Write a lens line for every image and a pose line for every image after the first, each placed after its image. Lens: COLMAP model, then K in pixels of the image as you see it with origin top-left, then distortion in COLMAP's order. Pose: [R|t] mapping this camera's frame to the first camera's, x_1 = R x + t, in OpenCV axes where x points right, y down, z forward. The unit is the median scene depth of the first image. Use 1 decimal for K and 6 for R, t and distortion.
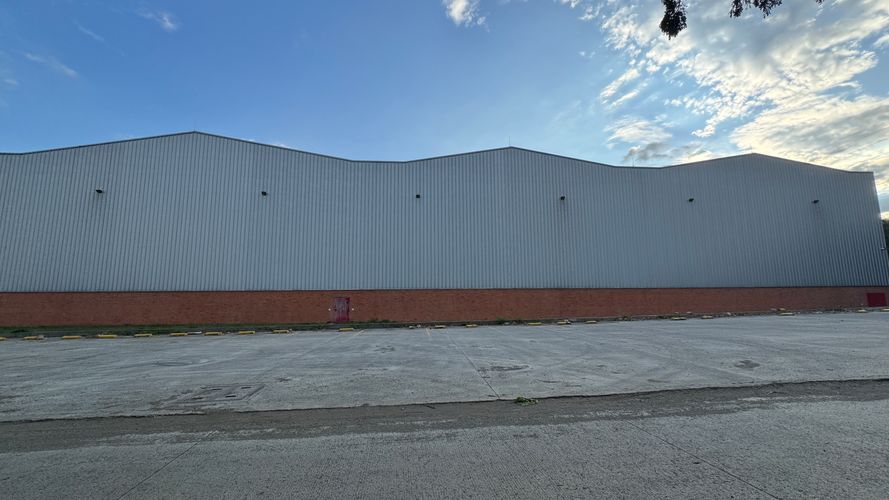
lens RADIAL K [[355.8, 0, 442.2], [0, 355.8, 246.7], [0, 0, 1]] dist [-0.001421, -0.000237]
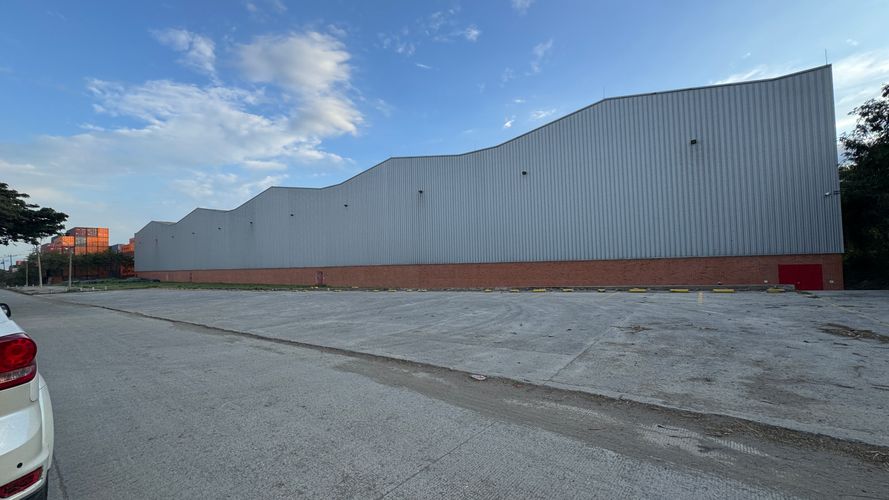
lens RADIAL K [[355.0, 0, 444.7], [0, 355.0, 251.0], [0, 0, 1]] dist [-0.000207, -0.000412]
pose [[0.748657, -0.037248, -0.661910, 3.823844], [0.093925, 0.994309, 0.050281, 0.045020], [0.656270, -0.099813, 0.747895, 0.357621]]
